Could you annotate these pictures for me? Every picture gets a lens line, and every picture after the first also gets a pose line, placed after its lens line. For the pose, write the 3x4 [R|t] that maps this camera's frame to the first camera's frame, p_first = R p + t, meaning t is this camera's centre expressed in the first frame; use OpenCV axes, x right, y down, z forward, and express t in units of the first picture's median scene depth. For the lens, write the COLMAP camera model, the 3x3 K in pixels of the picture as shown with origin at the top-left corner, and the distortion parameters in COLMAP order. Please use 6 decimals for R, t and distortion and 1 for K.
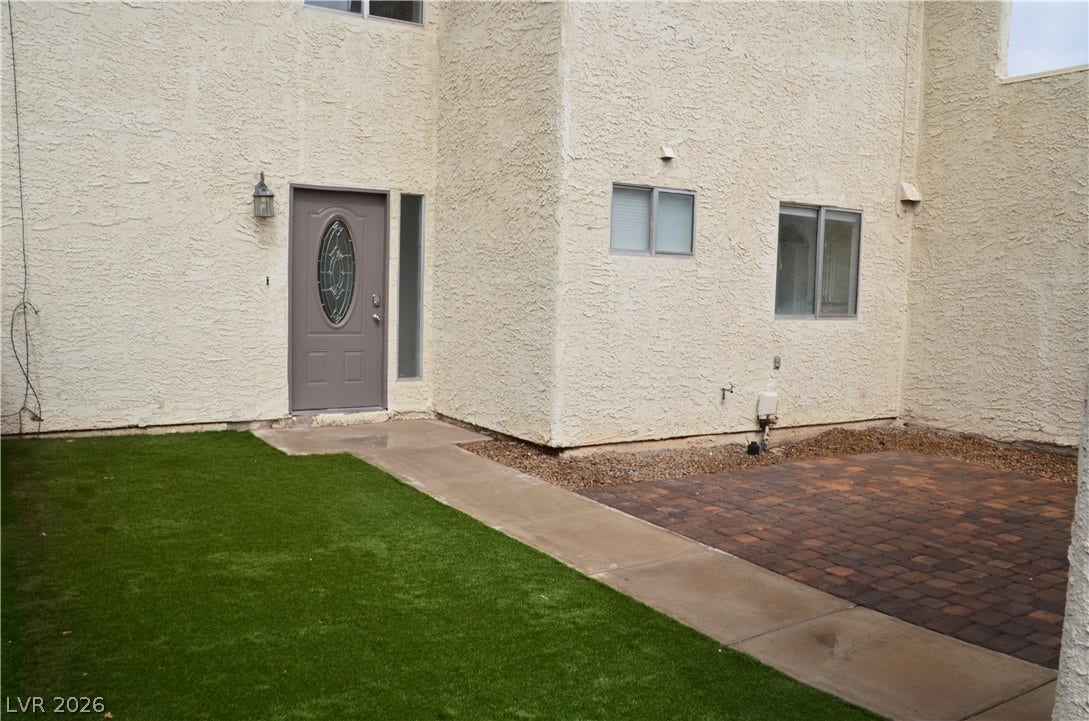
lens RADIAL K [[916.0, 0, 564.5], [0, 916.0, 383.3], [0, 0, 1]] dist [-0.163423, 0.143901]
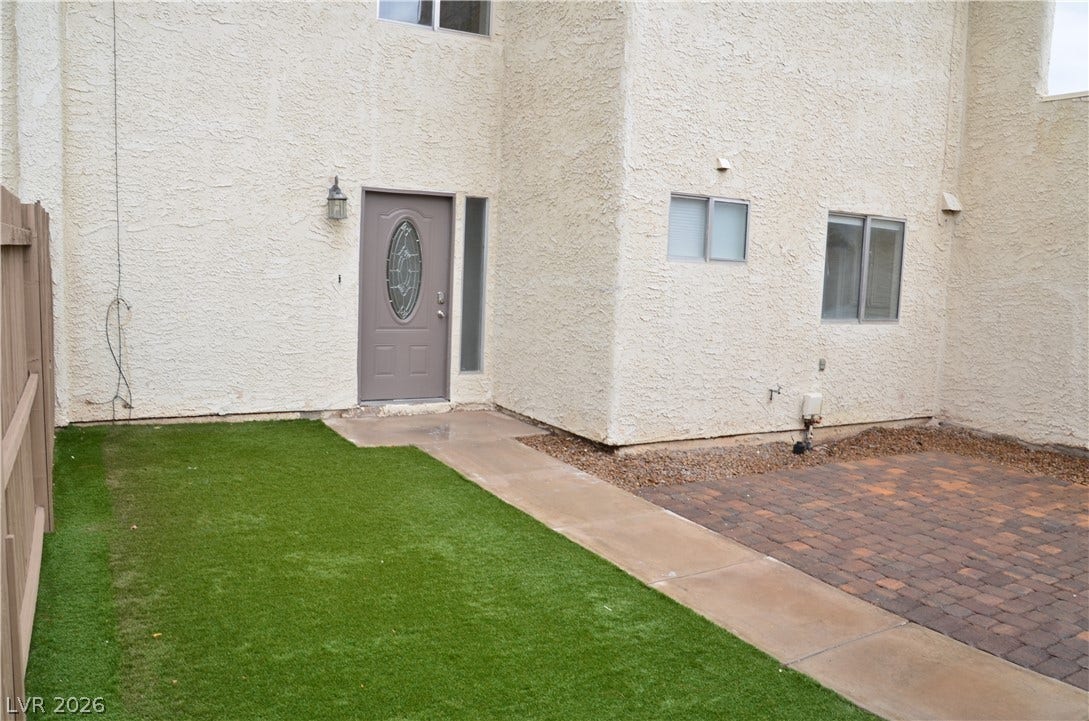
lens RADIAL K [[851.1, 0, 567.6], [0, 851.1, 376.3], [0, 0, 1]] dist [-0.181845, 0.109570]
pose [[0.998803, 0.020302, -0.044503, -0.016656], [-0.019408, 0.999603, 0.020426, -0.025363], [0.044900, -0.019538, 0.998800, 0.025701]]
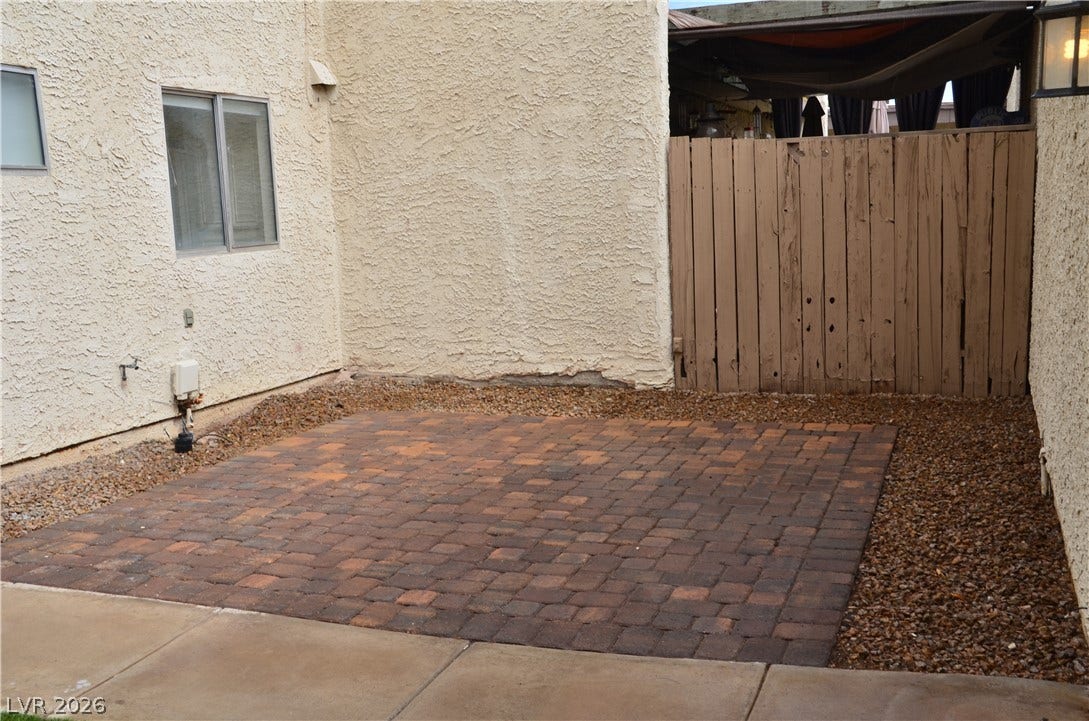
lens RADIAL K [[1133.1, 0, 545.6], [0, 1133.1, 383.9], [0, 0, 1]] dist [-0.076411, 0.308893]
pose [[0.804472, -0.150946, 0.574491, -0.060955], [0.124300, 0.988539, 0.085677, -0.013626], [-0.580839, 0.002484, 0.814015, 0.127398]]
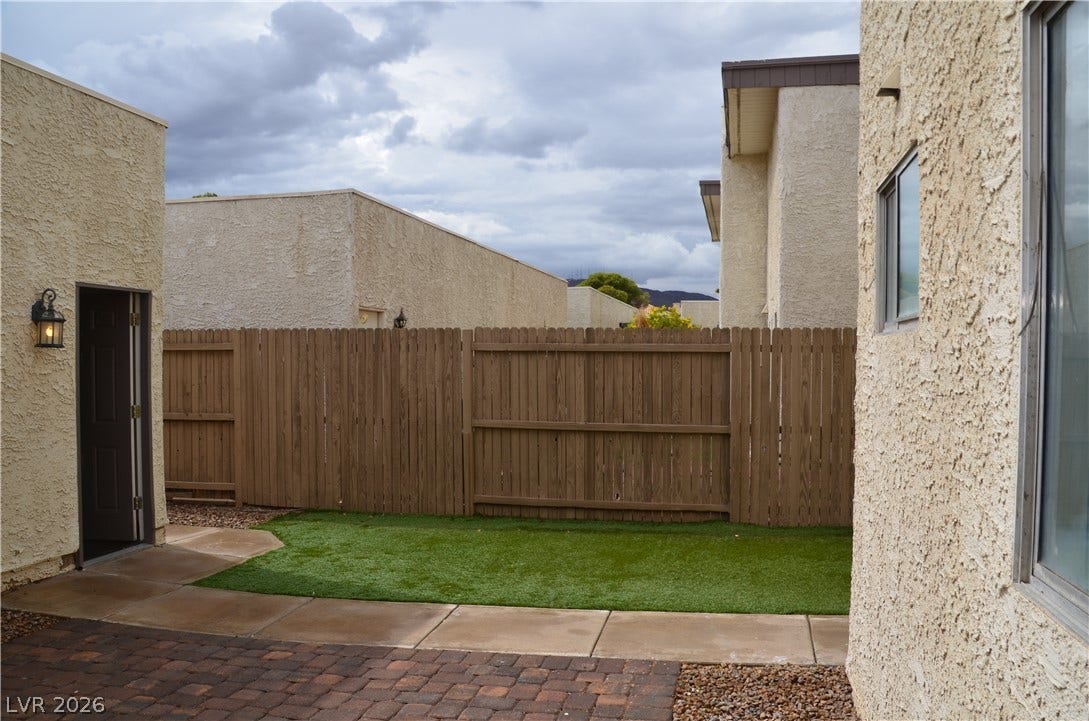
lens RADIAL K [[851.1, 0, 567.6], [0, 851.1, 376.3], [0, 0, 1]] dist [-0.181845, 0.109570]
pose [[-0.692159, -0.014714, -0.721595, 0.457846], [-0.099024, 0.992273, 0.074752, -0.125611], [0.714920, 0.123196, -0.688268, 1.112730]]
